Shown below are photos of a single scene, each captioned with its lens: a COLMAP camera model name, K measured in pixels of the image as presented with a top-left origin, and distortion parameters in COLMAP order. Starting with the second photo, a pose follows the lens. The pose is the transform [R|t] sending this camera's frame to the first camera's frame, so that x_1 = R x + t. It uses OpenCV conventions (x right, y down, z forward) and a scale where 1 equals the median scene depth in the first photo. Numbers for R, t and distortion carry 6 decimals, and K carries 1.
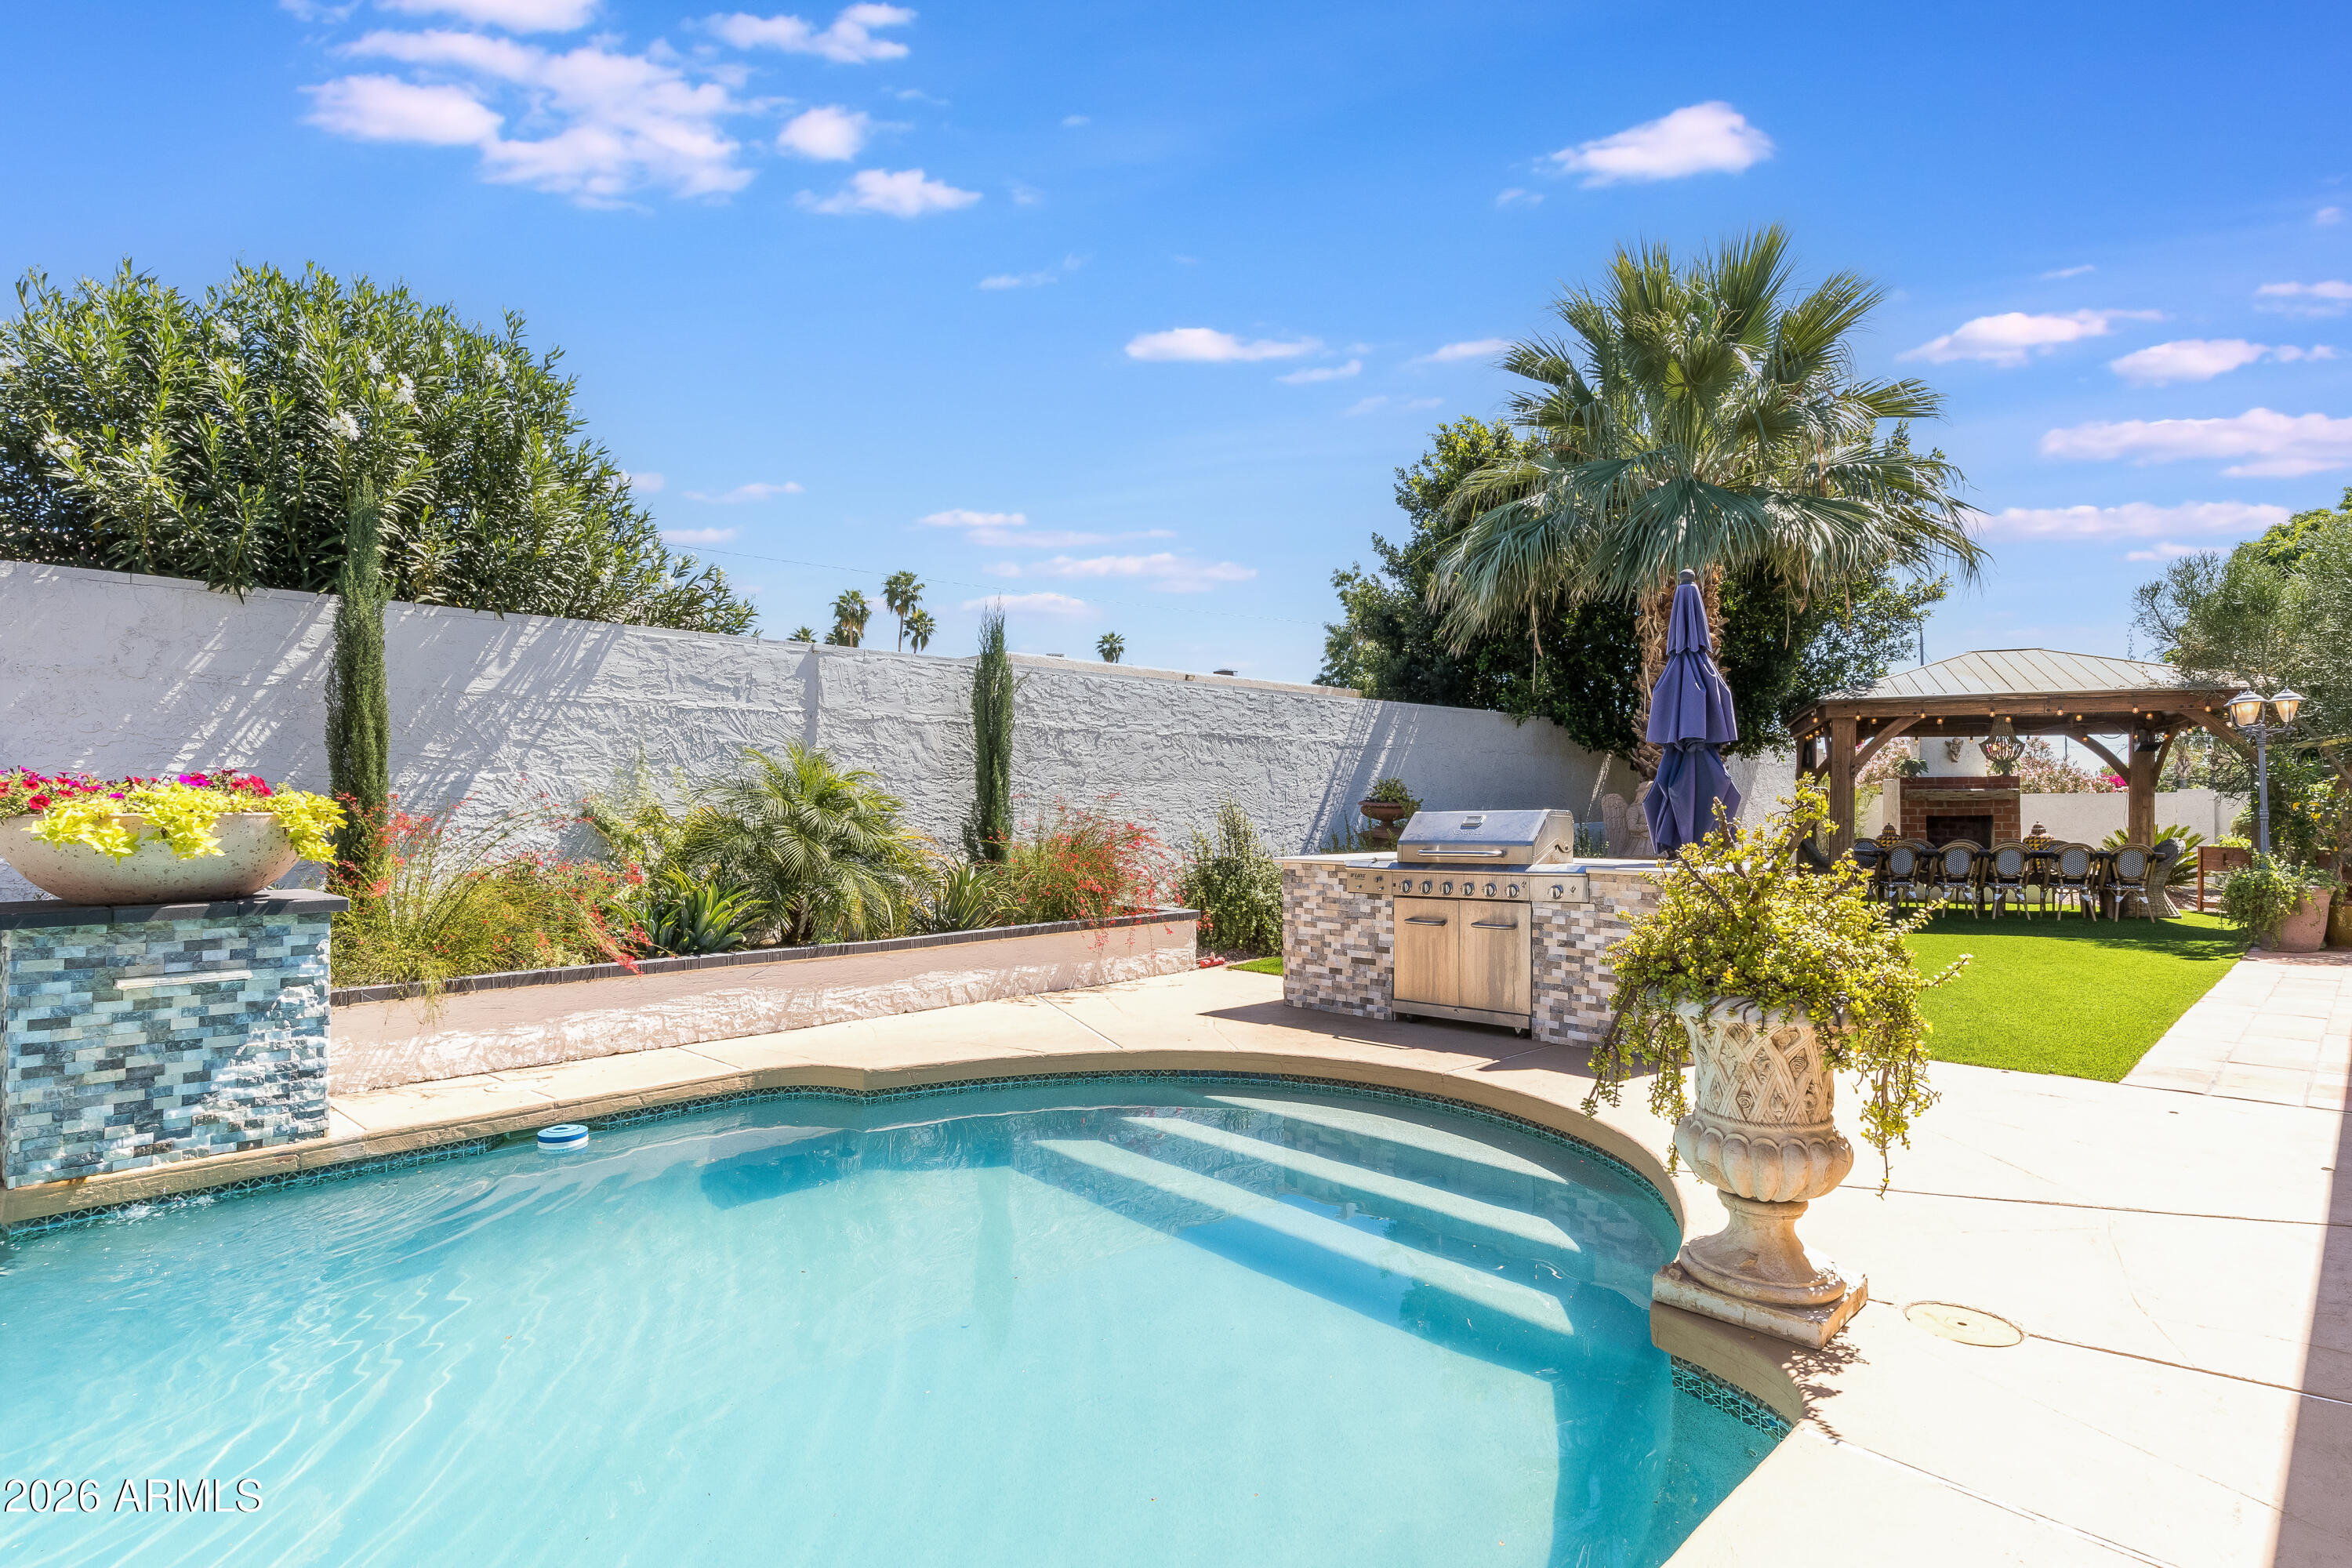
lens RADIAL K [[1196.4, 0, 1190.5], [0, 1196.4, 800.1], [0, 0, 1]] dist [-0.001897, 0.000211]
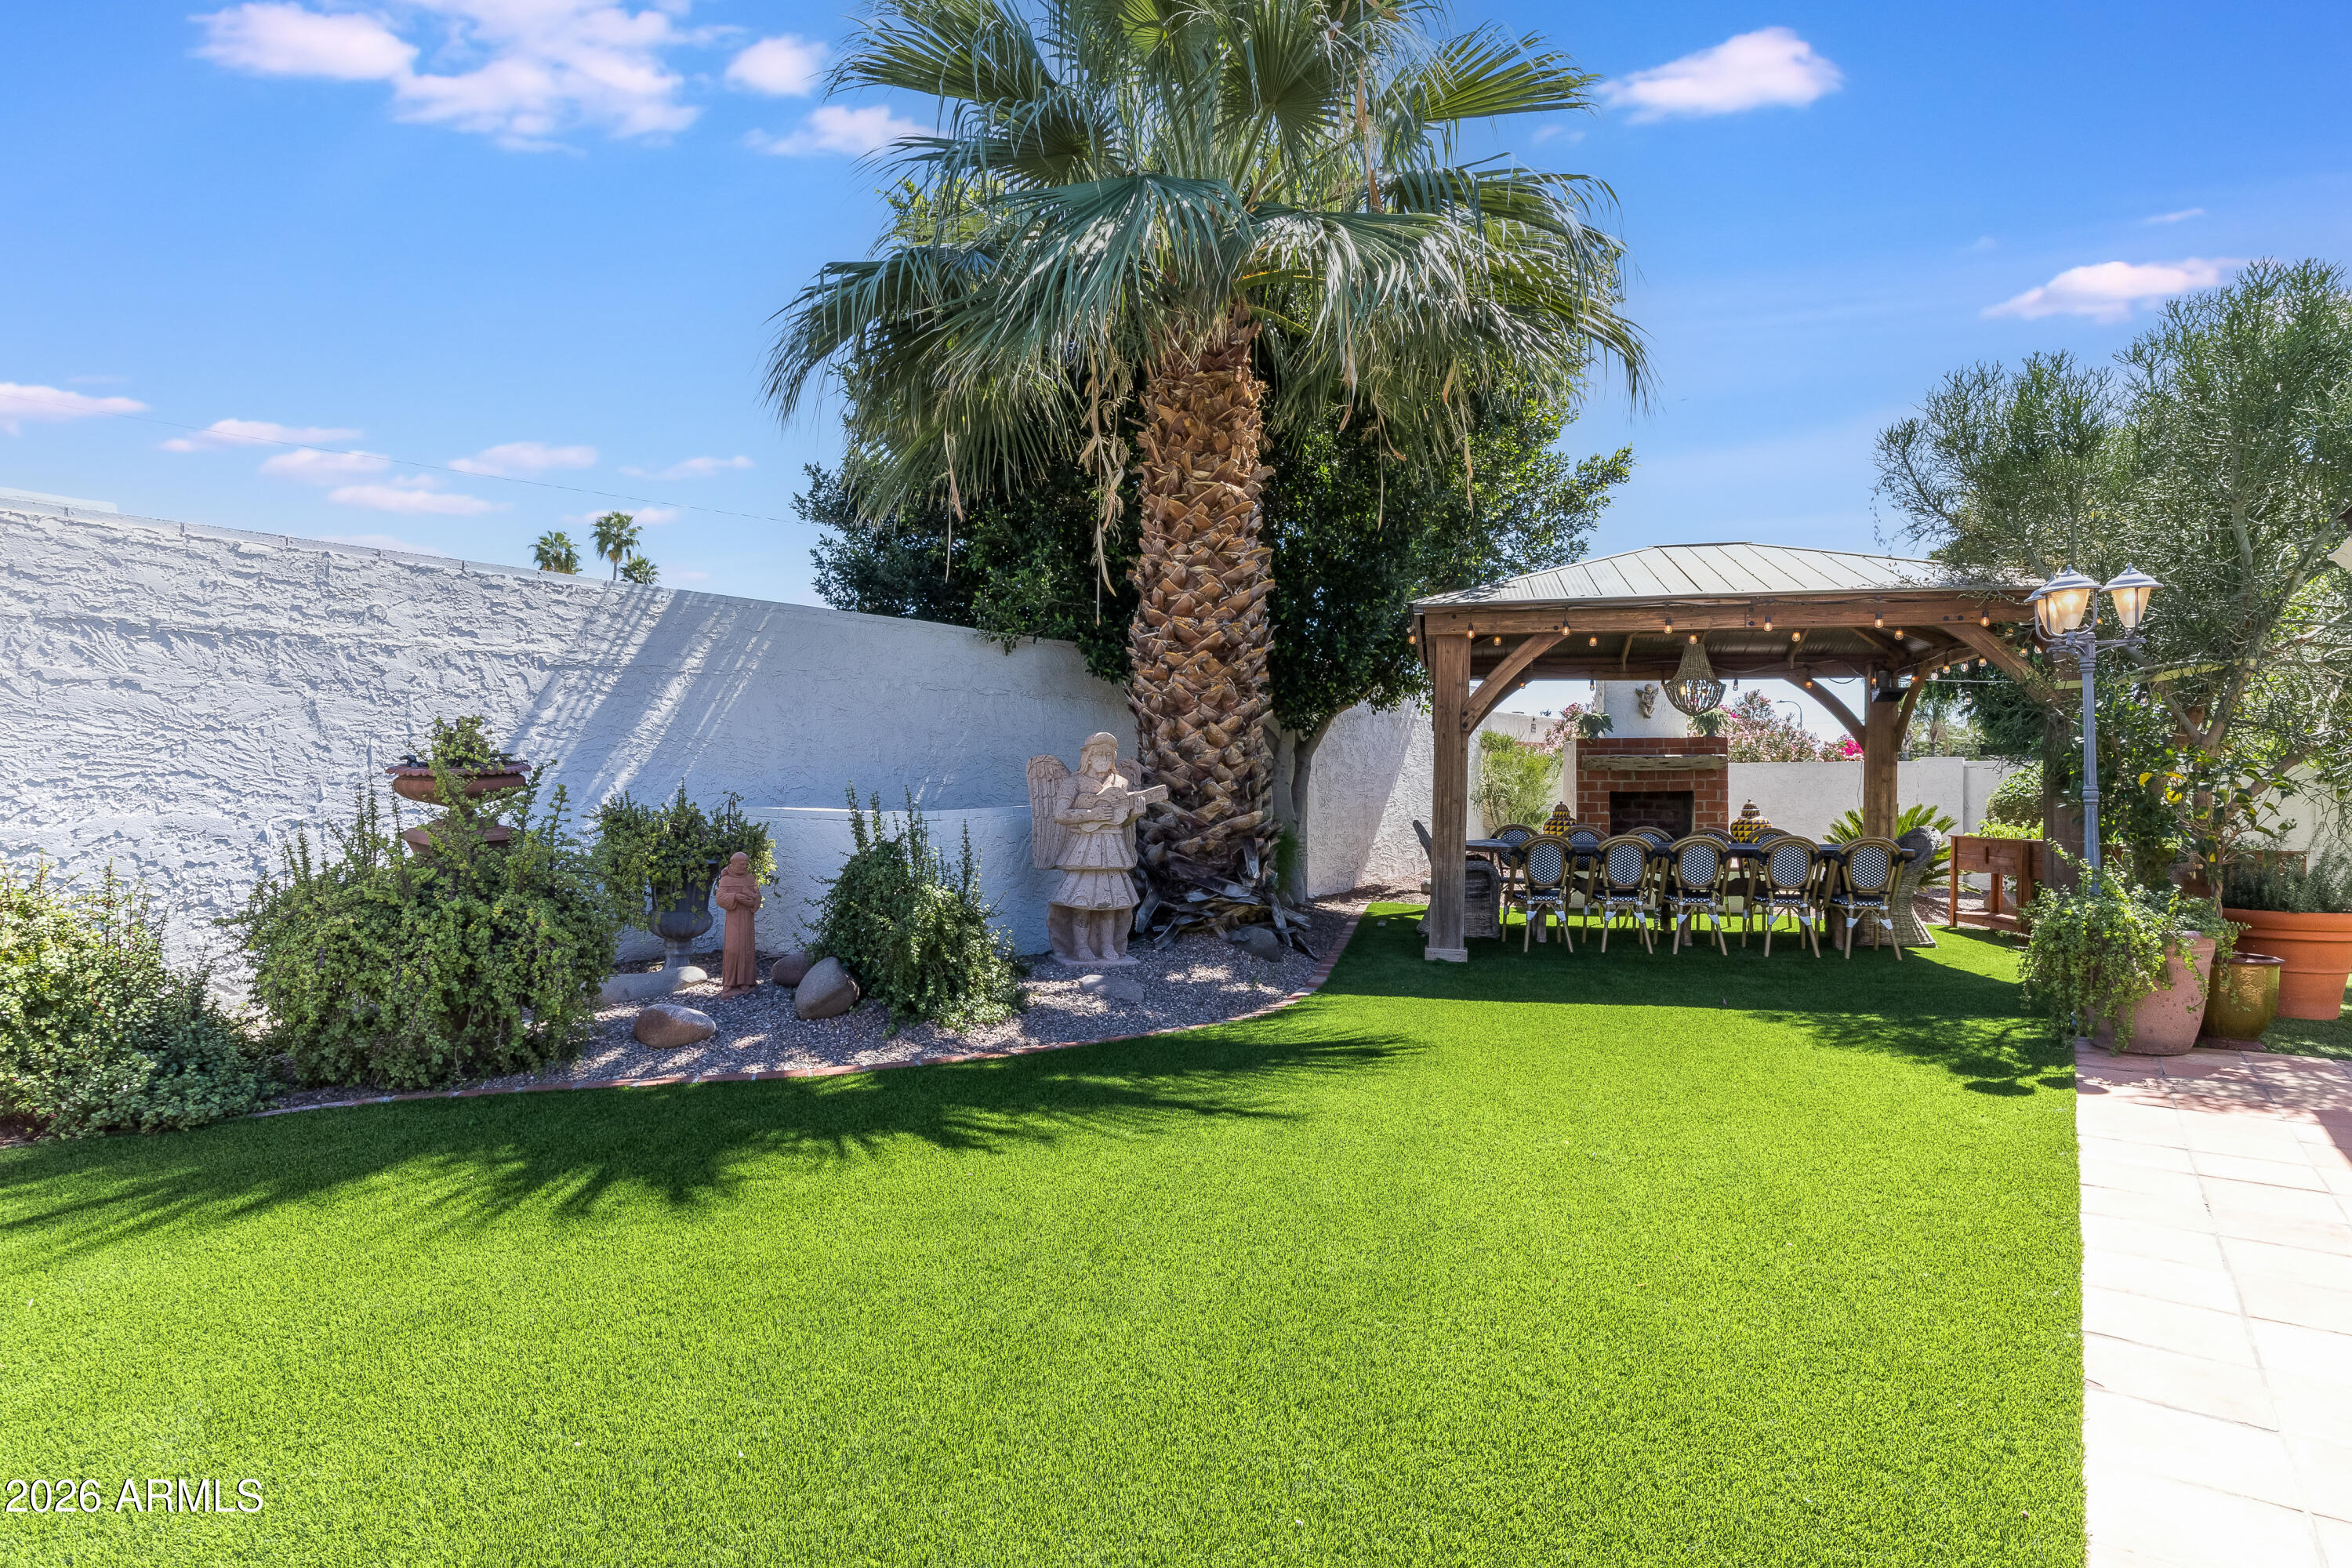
lens RADIAL K [[1202.5, 0, 1176.0], [0, 1202.5, 784.0], [0, 0, 1]] dist [0.000194, -0.000242]
pose [[0.988583, 0.001969, 0.150662, 0.284540], [-0.003633, 0.999935, 0.010773, 0.002048], [-0.150631, -0.011198, 0.988527, 0.369795]]
